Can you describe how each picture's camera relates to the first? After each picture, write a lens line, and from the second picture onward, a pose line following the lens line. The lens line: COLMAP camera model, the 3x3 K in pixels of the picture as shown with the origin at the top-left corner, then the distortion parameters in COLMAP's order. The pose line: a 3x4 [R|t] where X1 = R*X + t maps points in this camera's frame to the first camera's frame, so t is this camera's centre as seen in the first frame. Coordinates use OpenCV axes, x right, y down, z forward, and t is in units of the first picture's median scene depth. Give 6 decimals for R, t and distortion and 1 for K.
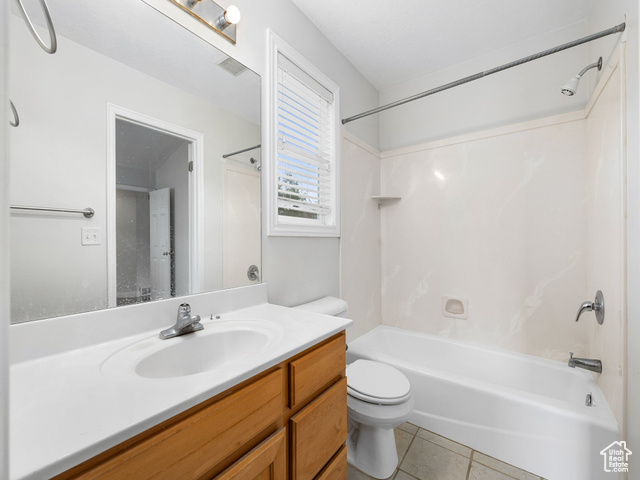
lens RADIAL K [[271.3, 0, 316.4], [0, 271.3, 239.3], [0, 0, 1]] dist [-0.001017, 0.000279]
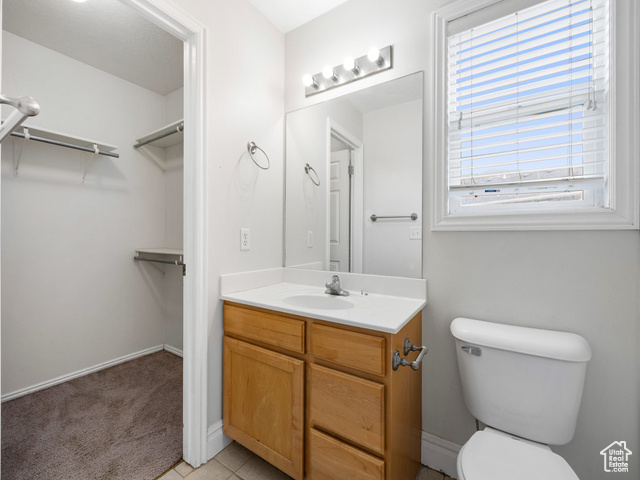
lens RADIAL K [[271.3, 0, 317.7], [0, 271.3, 236.2], [0, 0, 1]] dist [-0.001017, 0.000279]
pose [[0.071136, 0.000642, -0.997466, 0.727354], [0.001694, 0.999998, 0.000764, 0.003666], [0.997465, -0.001744, 0.071135, 0.521778]]
